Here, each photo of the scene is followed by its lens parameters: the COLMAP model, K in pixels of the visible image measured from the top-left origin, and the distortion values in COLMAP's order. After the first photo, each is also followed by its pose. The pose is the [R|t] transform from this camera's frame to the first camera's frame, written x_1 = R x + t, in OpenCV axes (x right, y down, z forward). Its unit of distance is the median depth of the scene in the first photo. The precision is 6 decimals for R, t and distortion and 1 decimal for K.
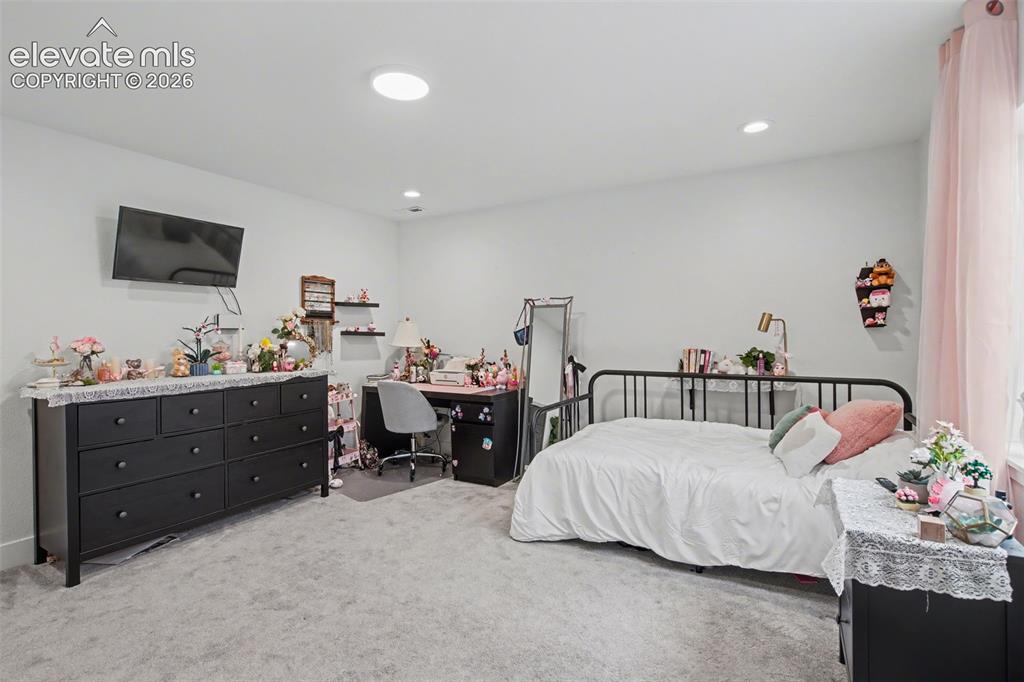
lens RADIAL K [[494.8, 0, 511.1], [0, 494.8, 342.8], [0, 0, 1]] dist [0.000048, -0.000682]
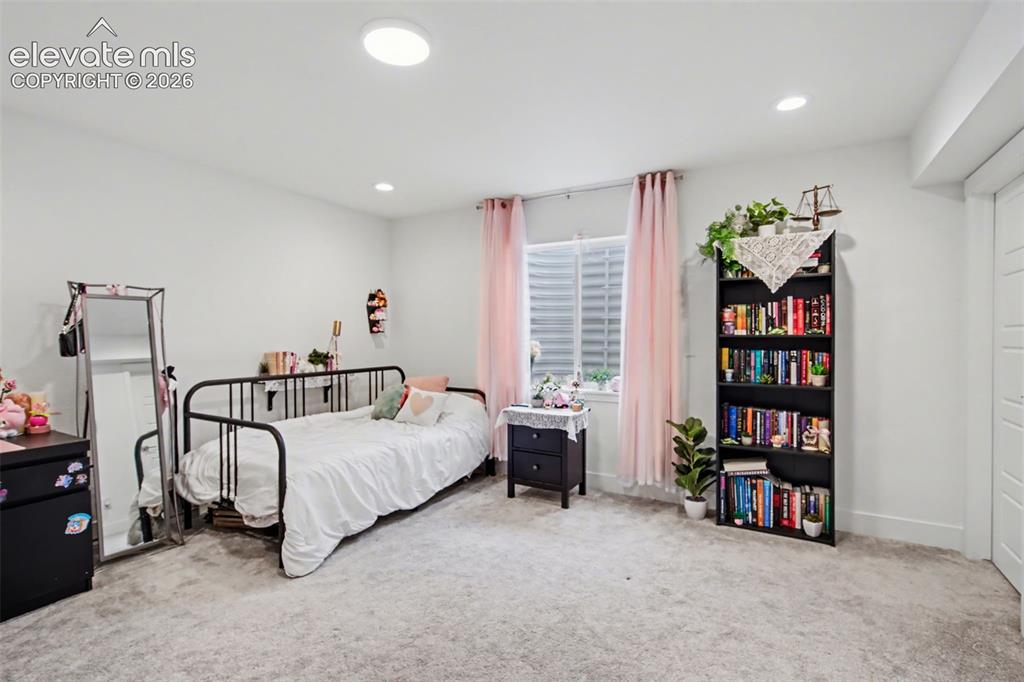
lens RADIAL K [[494.8, 0, 511.1], [0, 494.8, 342.8], [0, 0, 1]] dist [0.000048, -0.000682]
pose [[-0.014769, -0.005773, 0.999874, -0.762901], [0.029710, 0.999539, 0.006210, 0.001275], [-0.999449, 0.029798, -0.014591, 0.577357]]
